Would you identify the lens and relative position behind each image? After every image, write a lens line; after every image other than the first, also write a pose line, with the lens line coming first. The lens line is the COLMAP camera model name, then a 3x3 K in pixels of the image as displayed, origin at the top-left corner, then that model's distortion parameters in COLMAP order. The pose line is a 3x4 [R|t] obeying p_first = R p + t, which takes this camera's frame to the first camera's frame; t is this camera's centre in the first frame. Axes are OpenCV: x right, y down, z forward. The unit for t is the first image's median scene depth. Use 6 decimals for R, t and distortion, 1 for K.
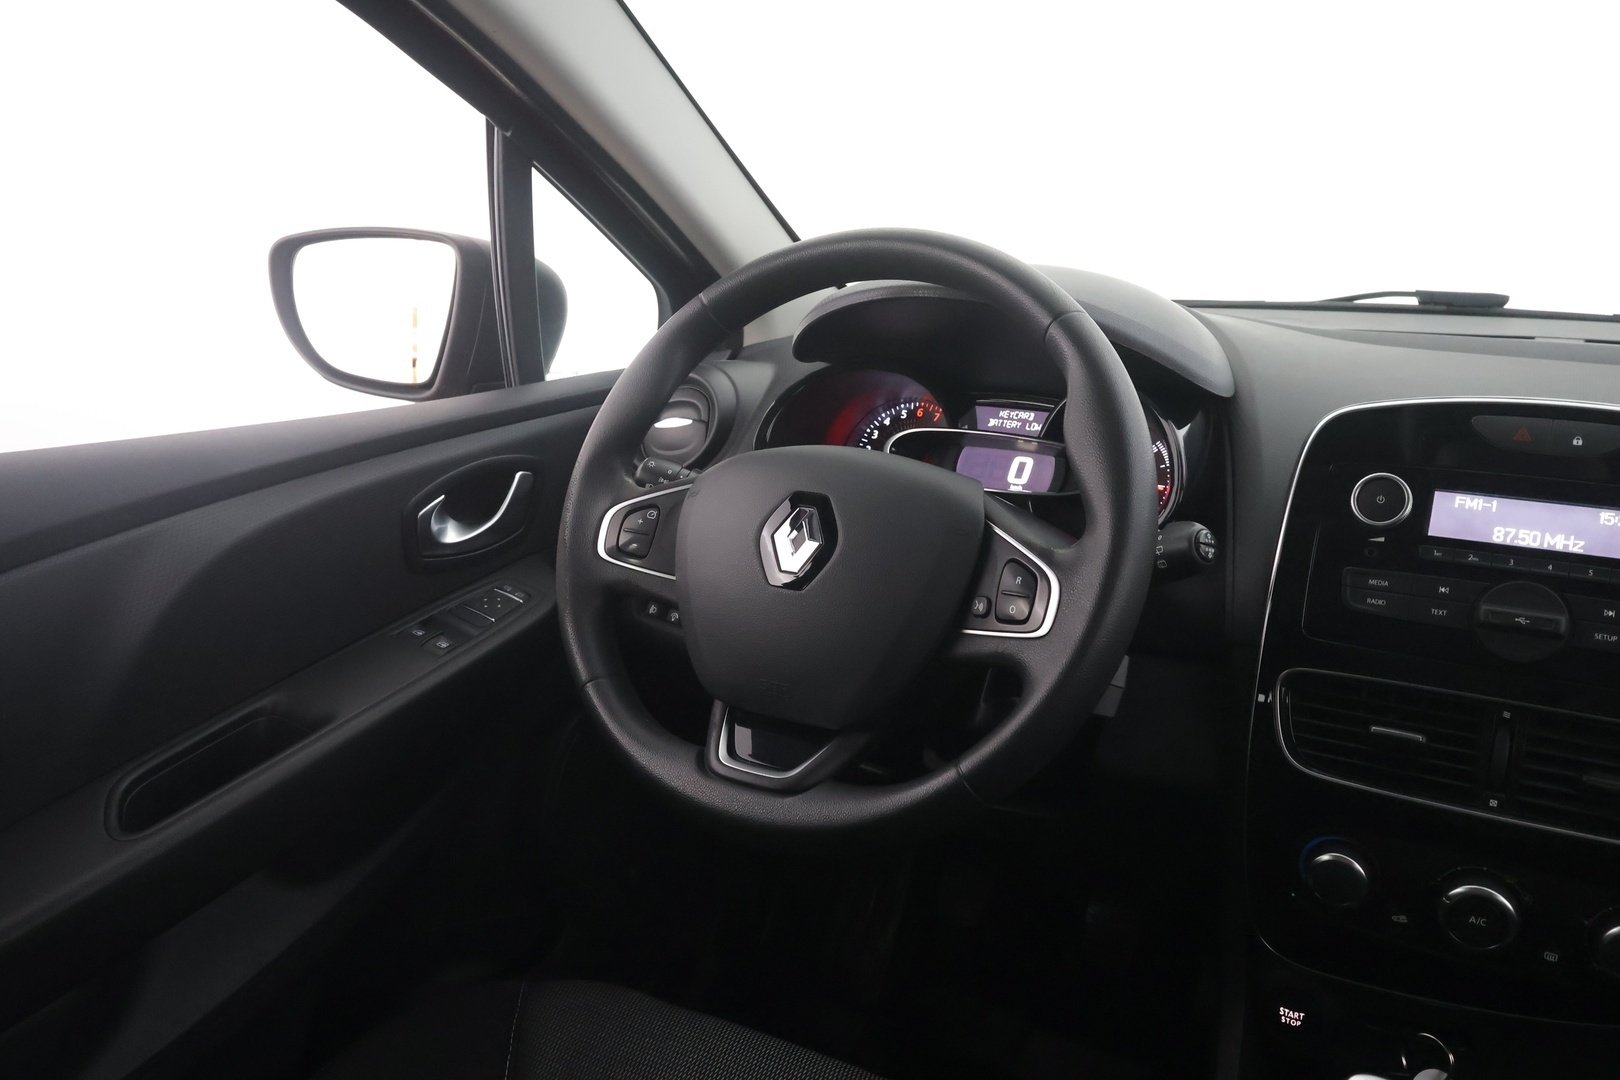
lens RADIAL K [[1264.1, 0, 810.0], [0, 1264.1, 540.0], [0, 0, 1]] dist [-0.001609, -0.000960]
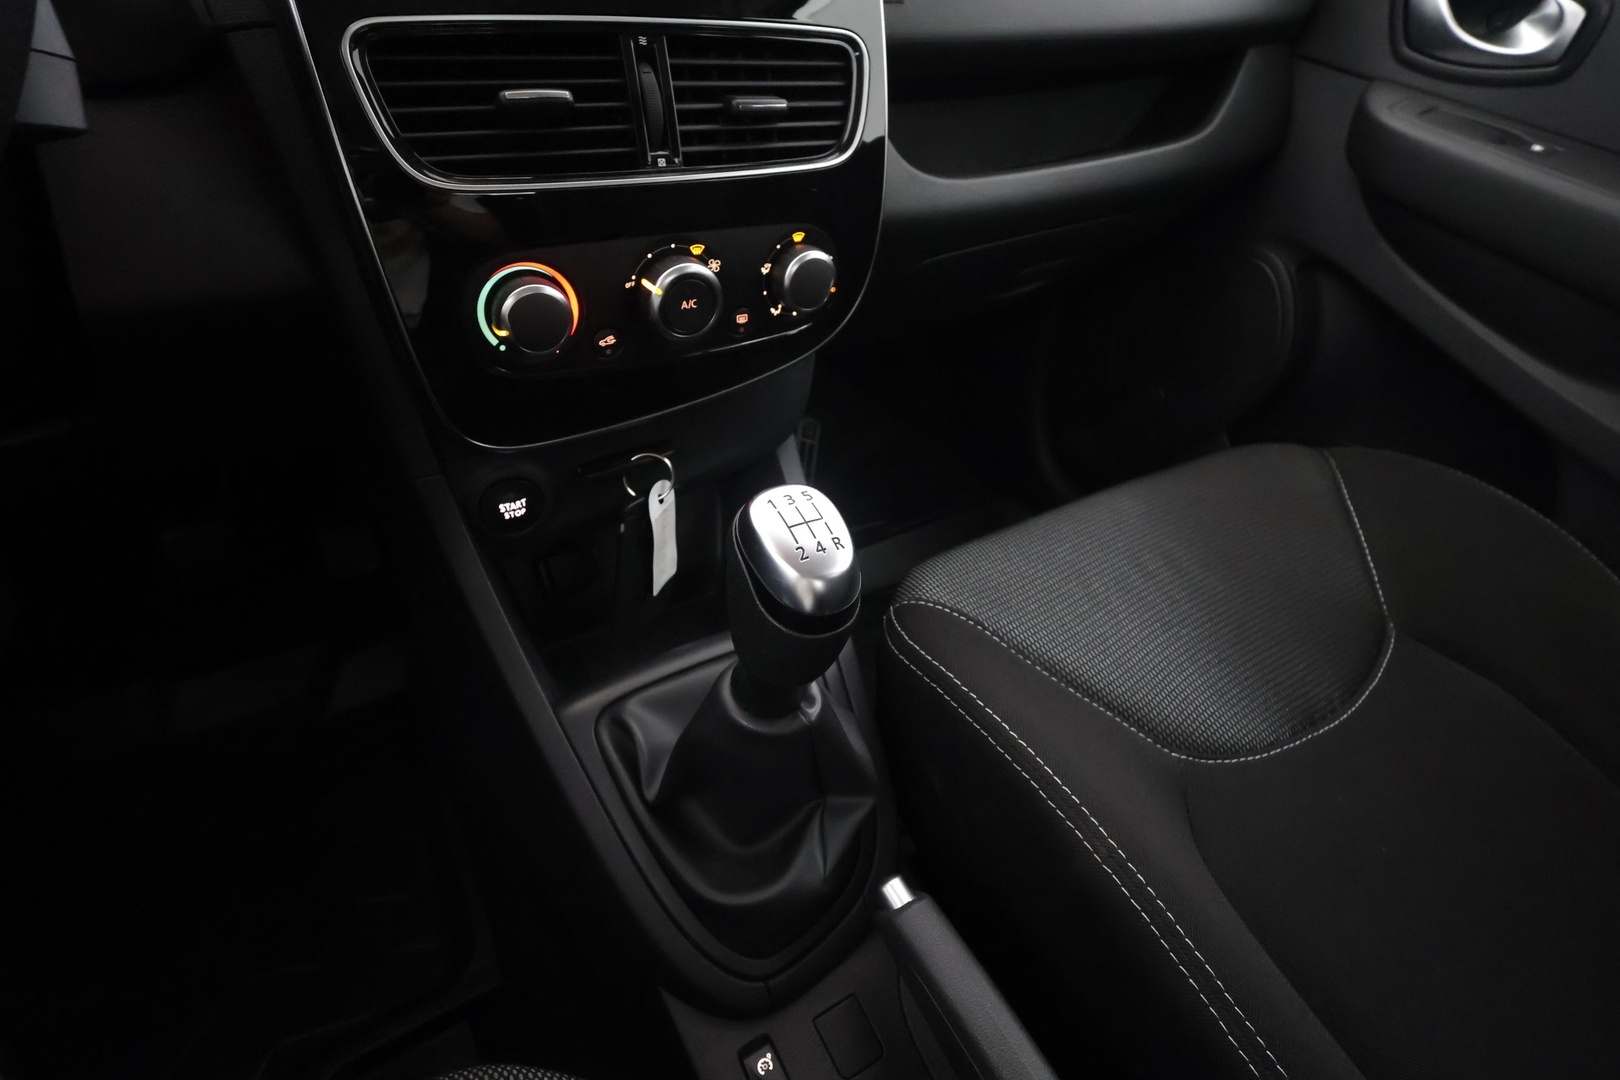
lens RADIAL K [[795.8, 0, 810.0], [0, 795.8, 540.0], [0, 0, 1]] dist [0.002484, 0.000484]
pose [[0.469703, -0.506034, 0.723401, 0.066091], [0.167639, 0.855632, 0.489685, 0.168724], [-0.866762, -0.108736, 0.486724, 0.585664]]
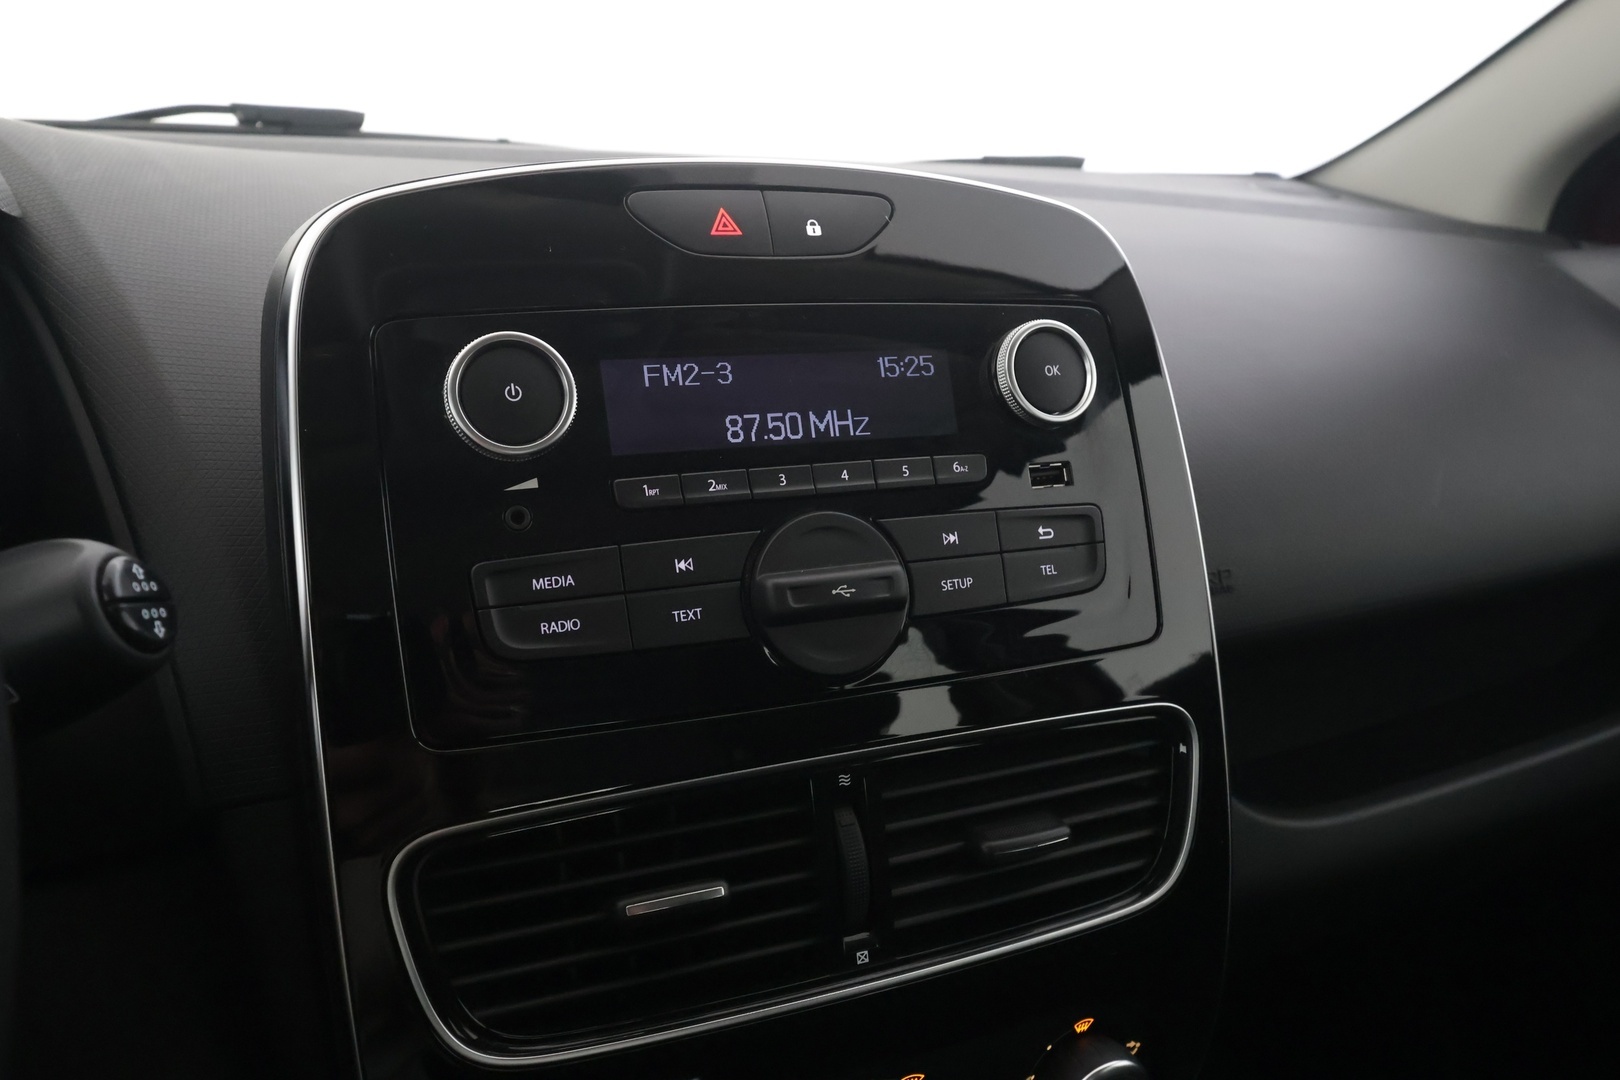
lens RADIAL K [[1264.1, 0, 810.0], [0, 1264.1, 540.0], [0, 0, 1]] dist [-0.001609, -0.000960]
pose [[0.584336, -0.221311, 0.780752, 0.163342], [0.183328, 0.973223, 0.138662, -0.024390], [-0.790533, 0.062108, 0.609262, 0.657589]]
